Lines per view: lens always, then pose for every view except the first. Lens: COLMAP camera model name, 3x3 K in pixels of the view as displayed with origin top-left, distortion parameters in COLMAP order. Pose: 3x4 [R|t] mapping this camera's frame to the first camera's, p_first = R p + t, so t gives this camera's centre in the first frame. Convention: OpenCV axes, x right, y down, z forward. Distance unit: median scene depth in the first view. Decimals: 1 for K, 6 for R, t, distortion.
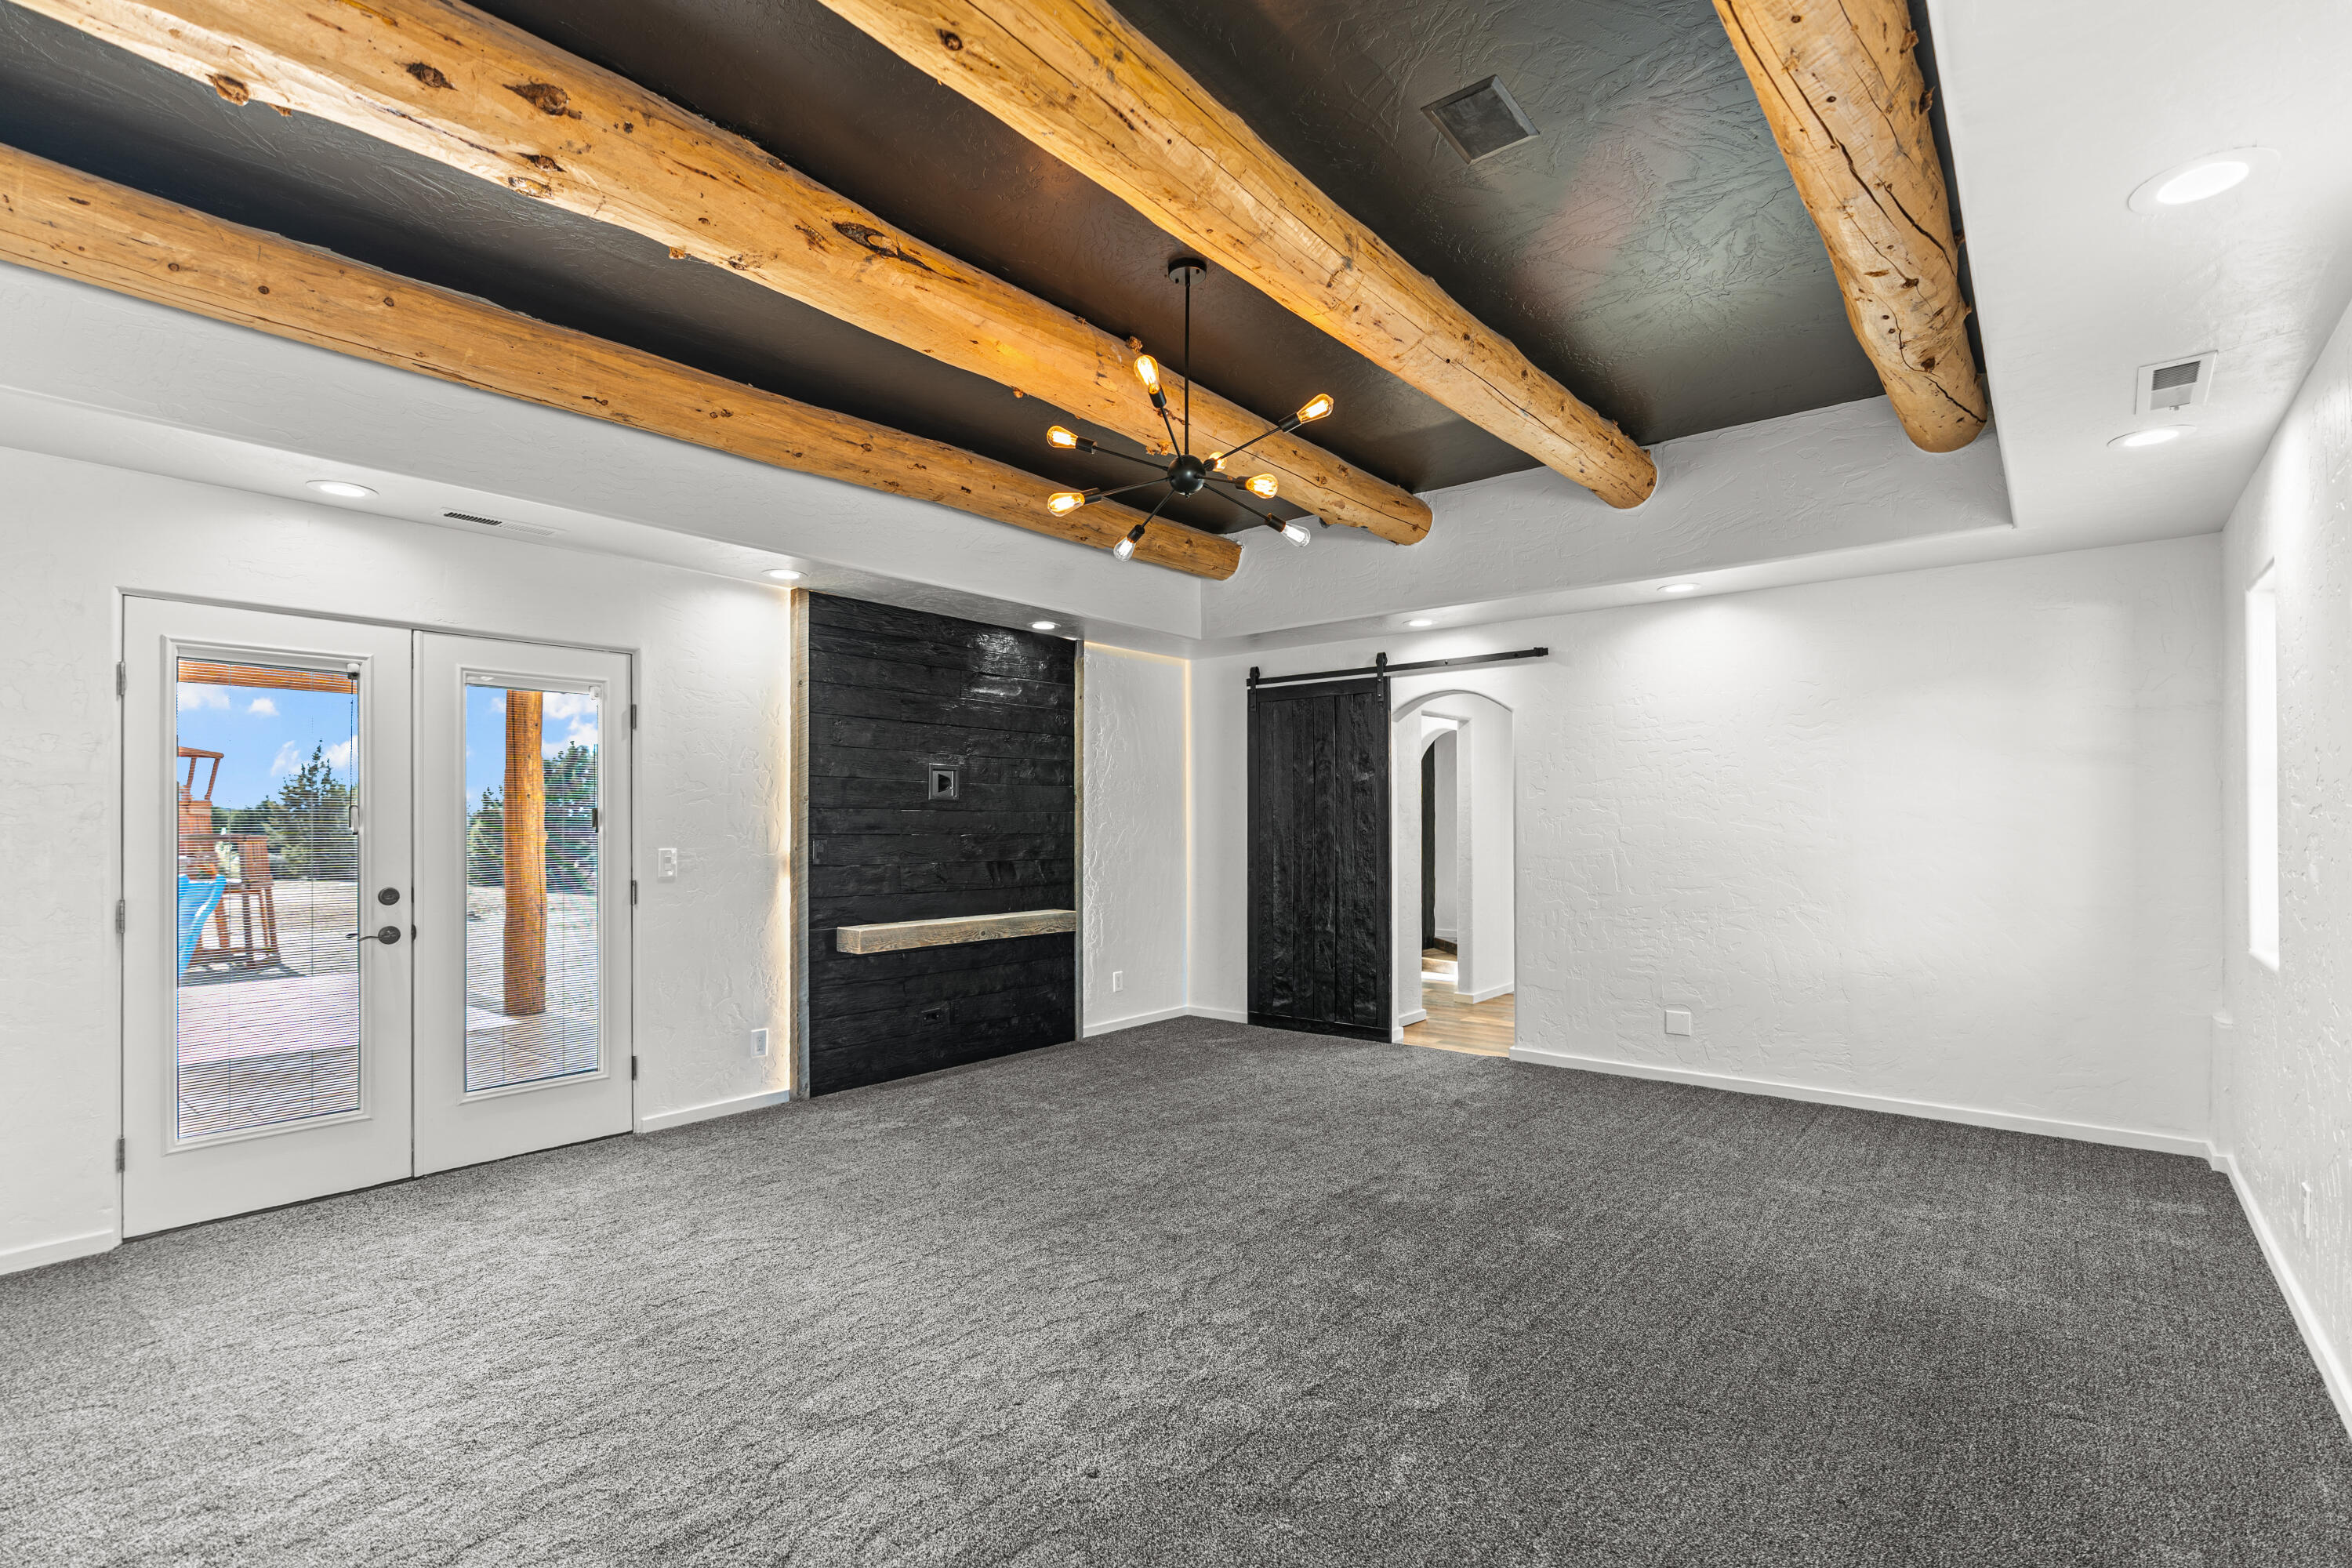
lens RADIAL K [[1065.4, 0, 1173.1], [0, 1065.4, 810.7], [0, 0, 1]] dist [-0.007903, 0.003404]
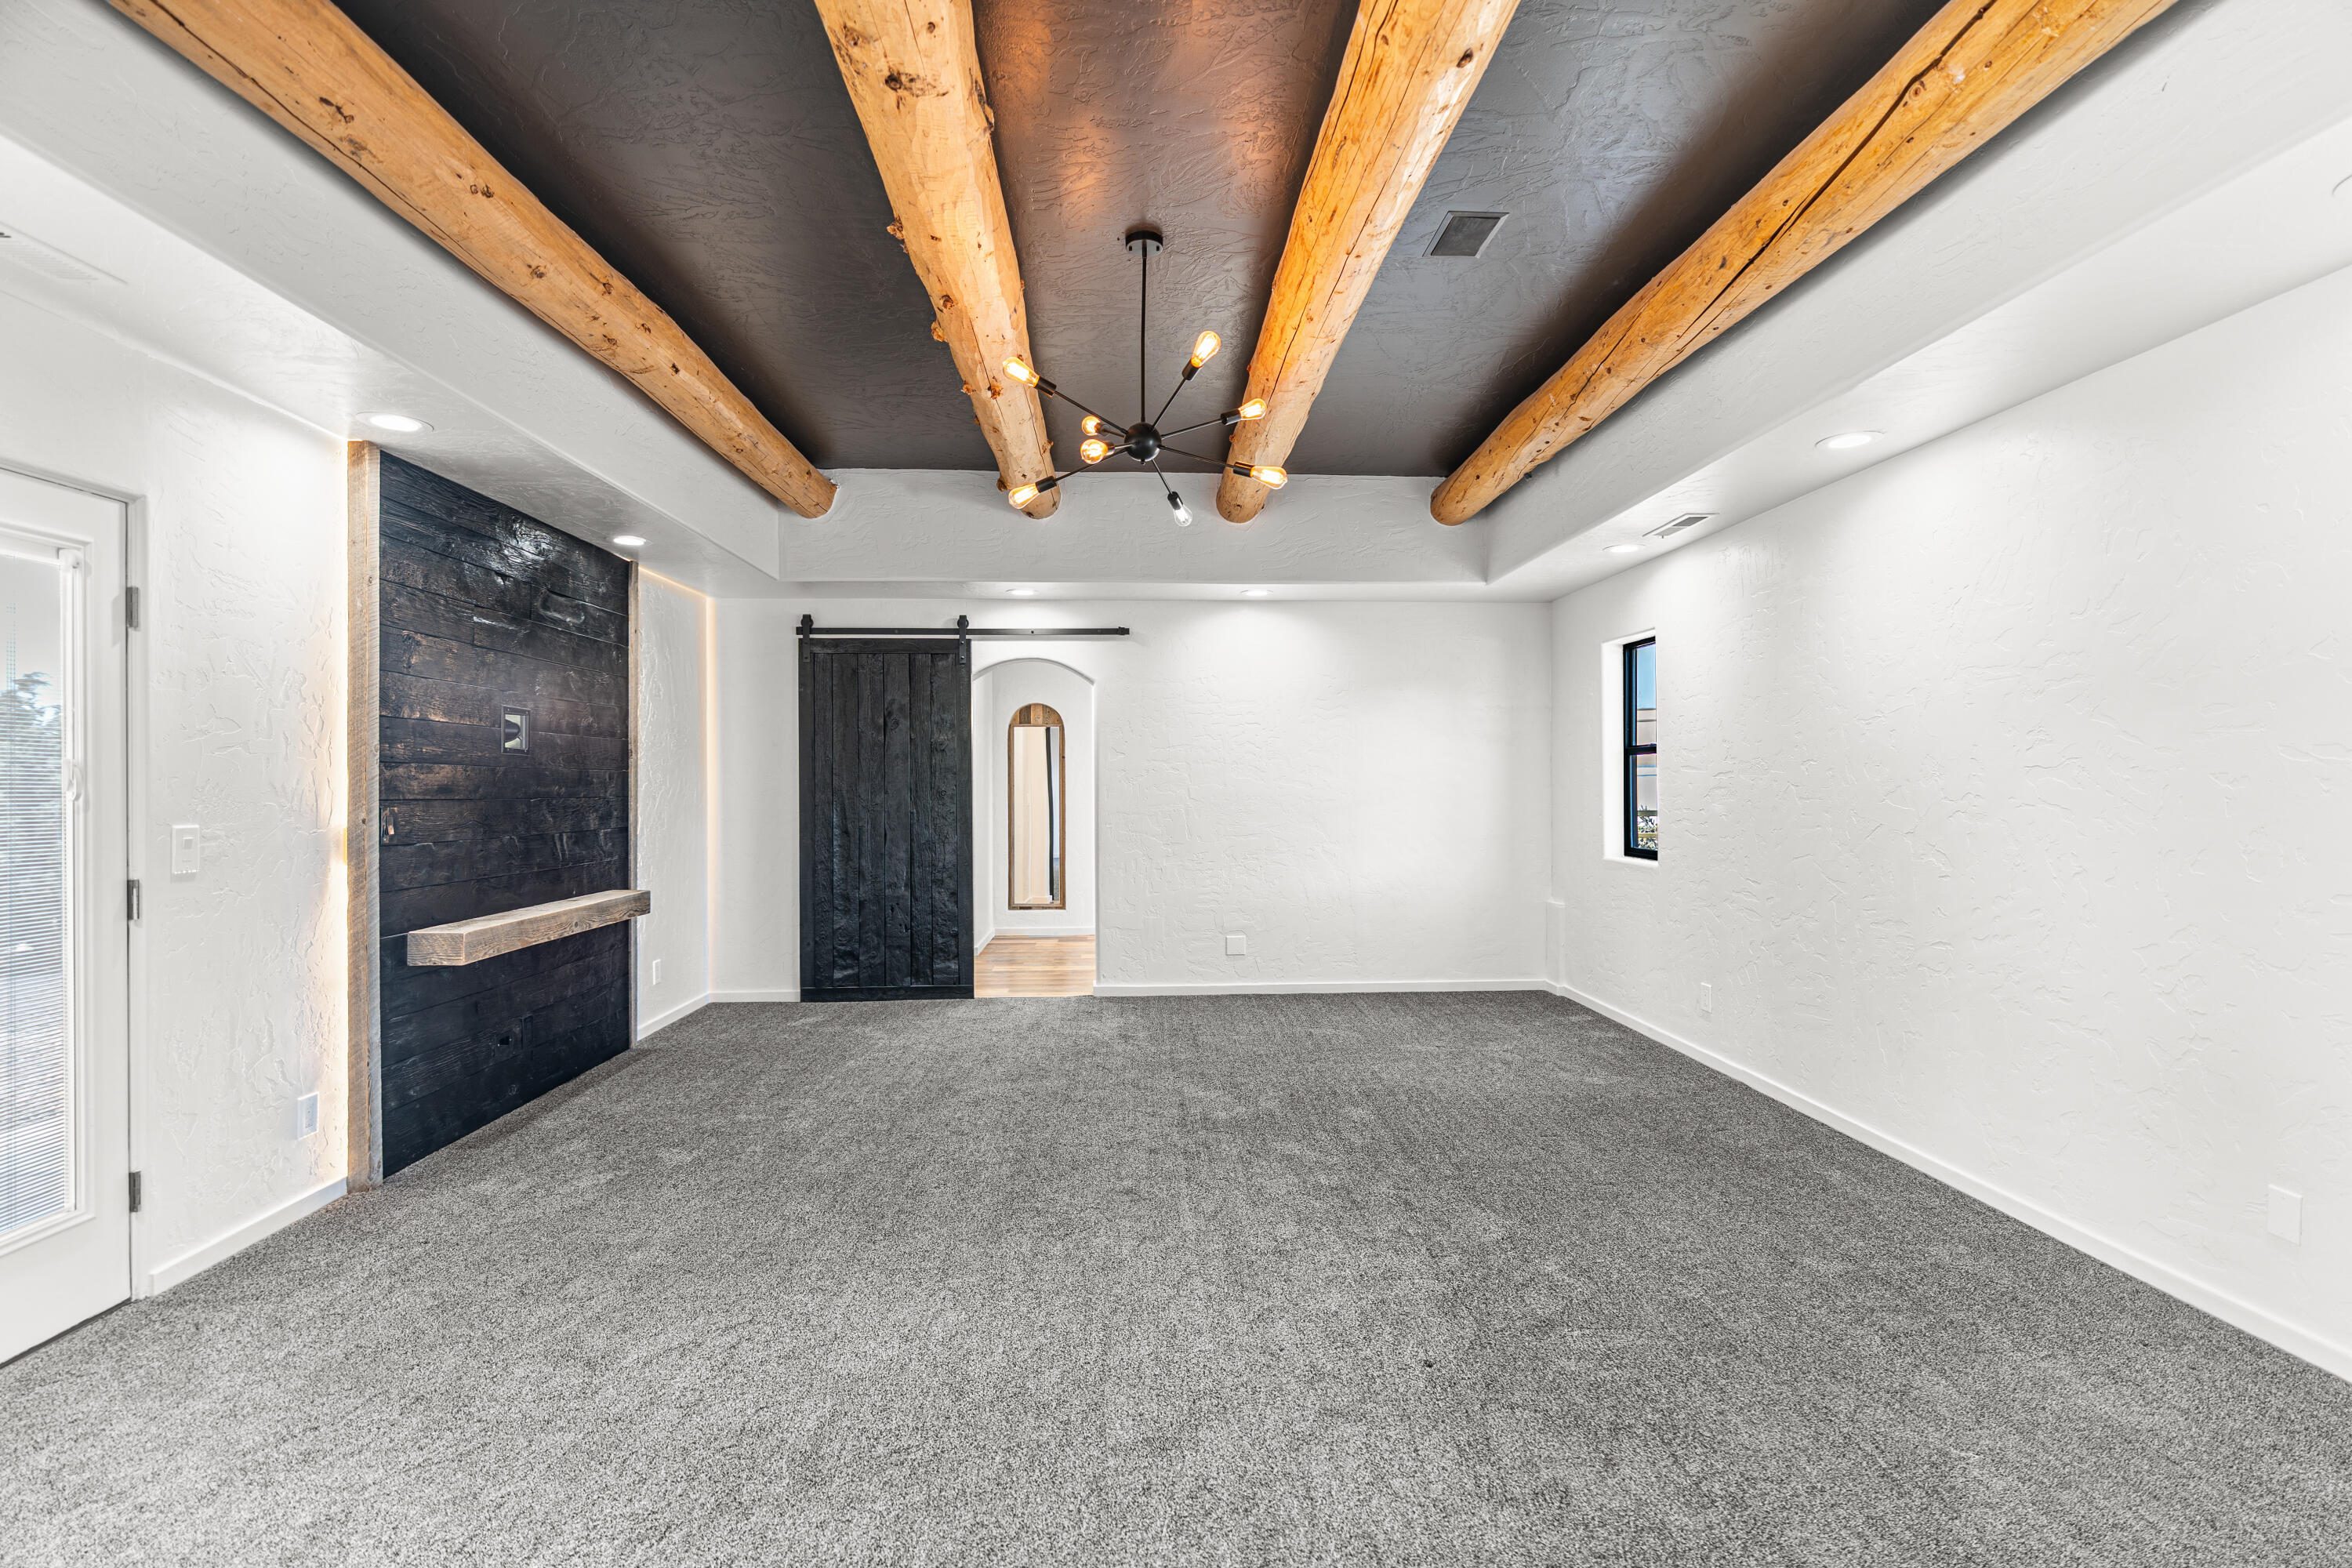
lens RADIAL K [[1065.4, 0, 1159.1], [0, 1065.4, 775.1], [0, 0, 1]] dist [-0.007903, 0.003404]
pose [[0.742390, 0.003519, 0.669959, -0.427351], [-0.005868, 0.999982, 0.001250, 0.001651], [-0.669942, -0.004860, 0.742397, 0.148588]]
